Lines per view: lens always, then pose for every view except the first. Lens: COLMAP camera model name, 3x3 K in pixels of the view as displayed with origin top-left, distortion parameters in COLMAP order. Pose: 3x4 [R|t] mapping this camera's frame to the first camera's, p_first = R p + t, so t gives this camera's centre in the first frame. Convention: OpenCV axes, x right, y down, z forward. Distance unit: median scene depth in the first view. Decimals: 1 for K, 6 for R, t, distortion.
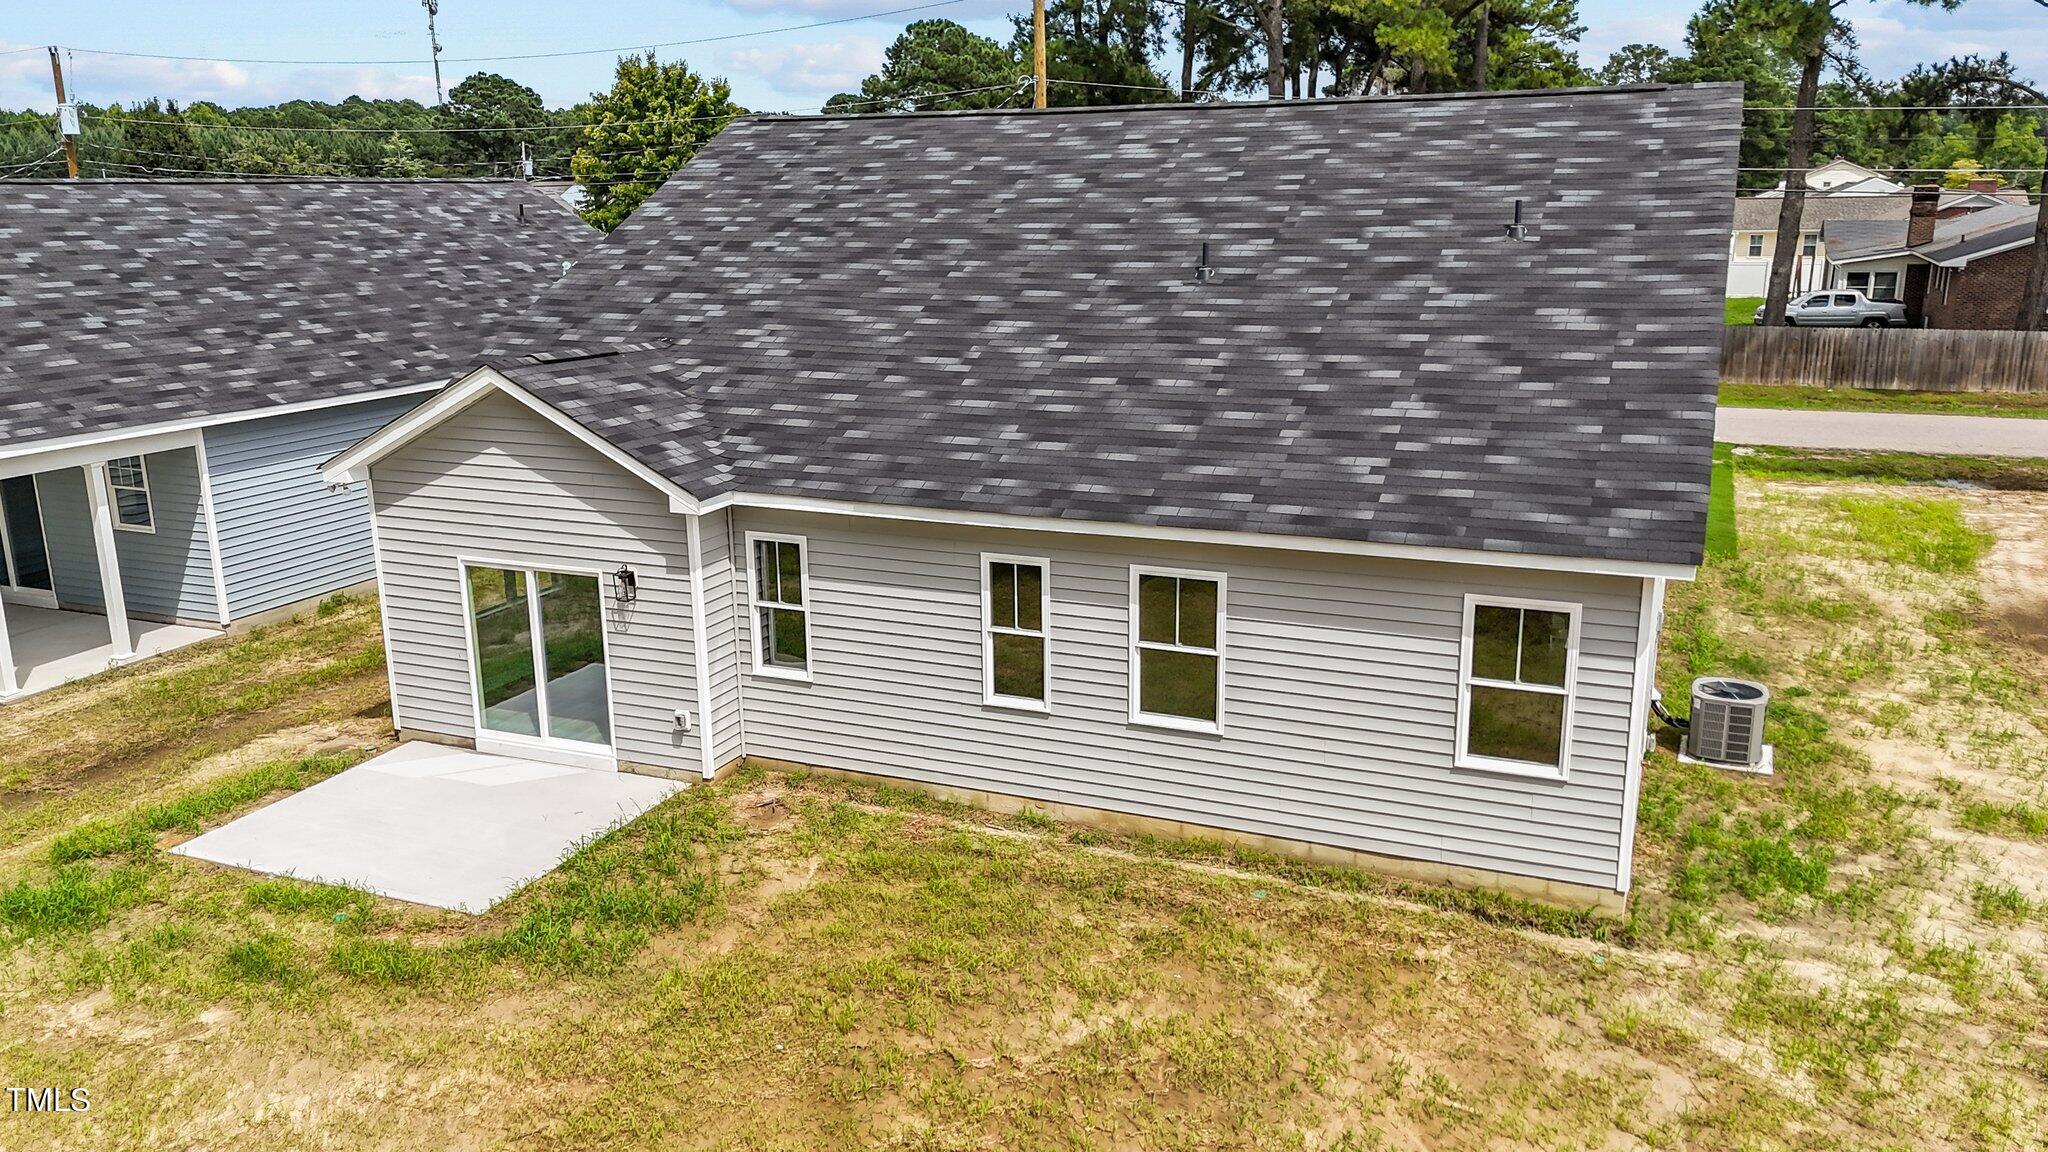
lens RADIAL K [[1555.8, 0, 1020.8], [0, 1555.8, 574.4], [0, 0, 1]] dist [0.057826, -0.017044]
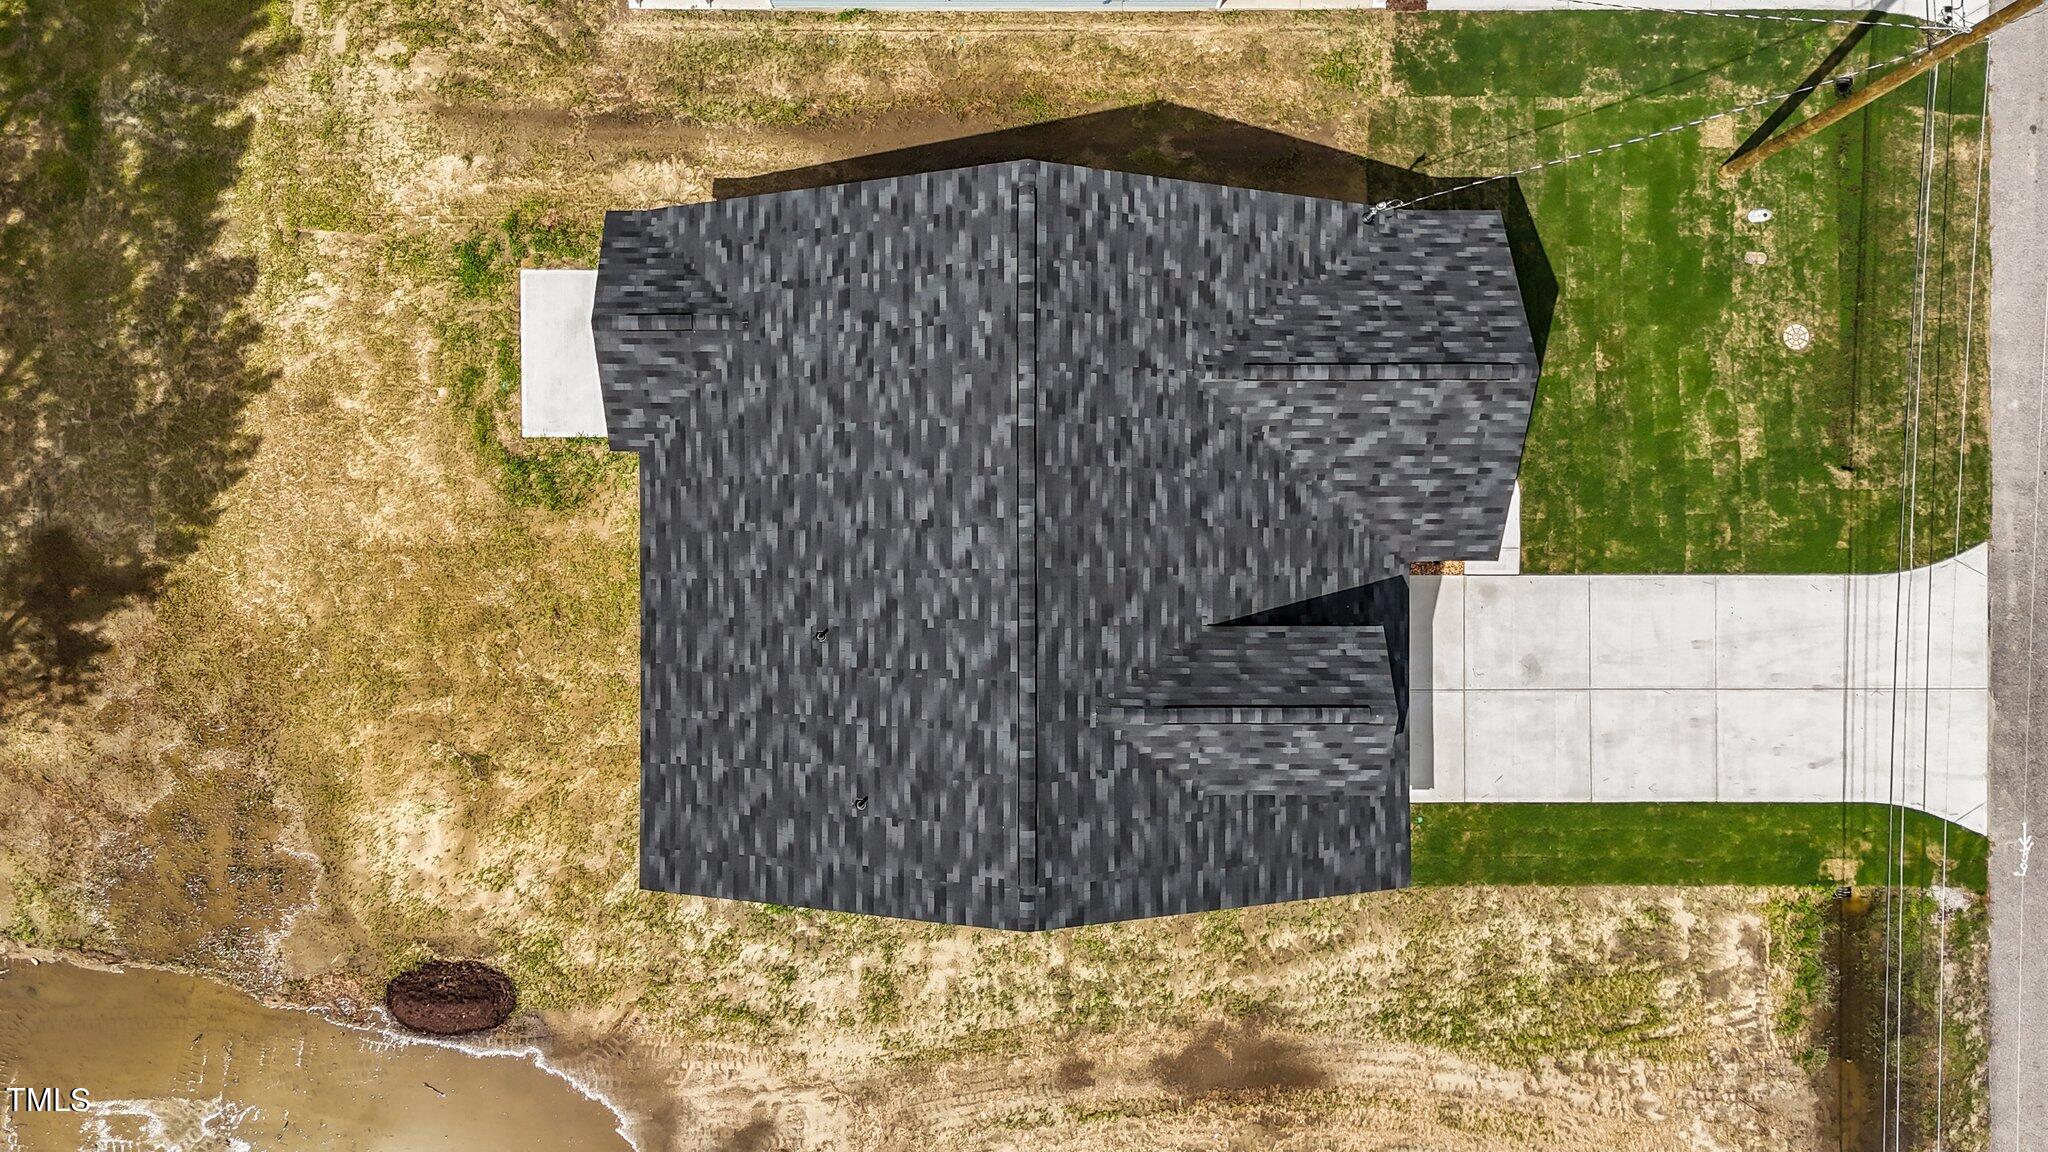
lens RADIAL K [[1555.8, 0, 1041.2], [0, 1555.8, 576.0], [0, 0, 1]] dist [0.057826, -0.017044]
pose [[0.396915, 0.917675, 0.018203, 0.127110], [-0.236398, 0.083044, 0.968101, -2.015286], [0.886890, -0.388557, 0.249897, 0.841778]]
